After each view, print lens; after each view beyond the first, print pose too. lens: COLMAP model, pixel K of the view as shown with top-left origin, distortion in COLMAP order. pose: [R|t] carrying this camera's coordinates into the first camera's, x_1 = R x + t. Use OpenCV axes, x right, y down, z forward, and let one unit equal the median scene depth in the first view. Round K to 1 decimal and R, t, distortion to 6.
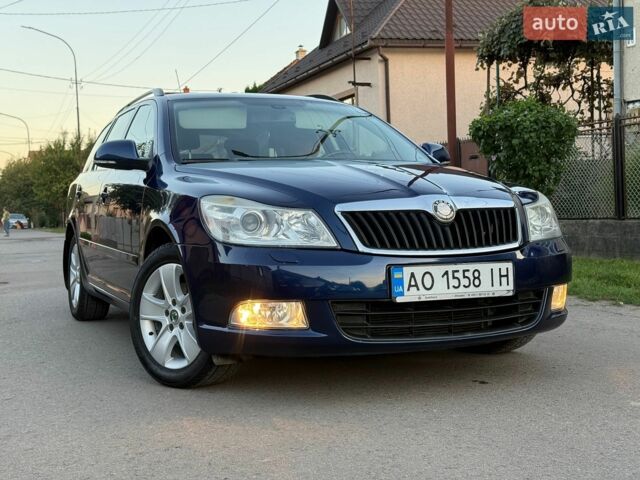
lens RADIAL K [[904.8, 0, 320.0], [0, 904.8, 240.0], [0, 0, 1]] dist [0.224219, -0.514715]
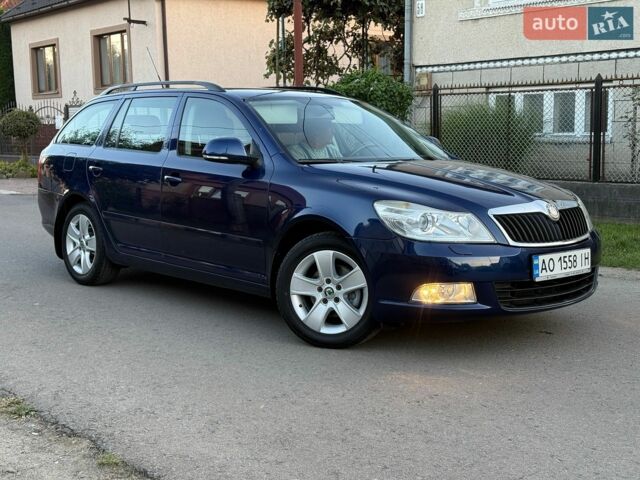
lens RADIAL K [[904.8, 0, 320.0], [0, 904.8, 240.0], [0, 0, 1]] dist [0.224219, -0.514715]
pose [[0.943960, -0.018287, 0.329553, -0.578203], [-0.008375, 0.996816, 0.079300, -0.086234], [-0.329954, -0.077616, 0.940801, -0.162254]]
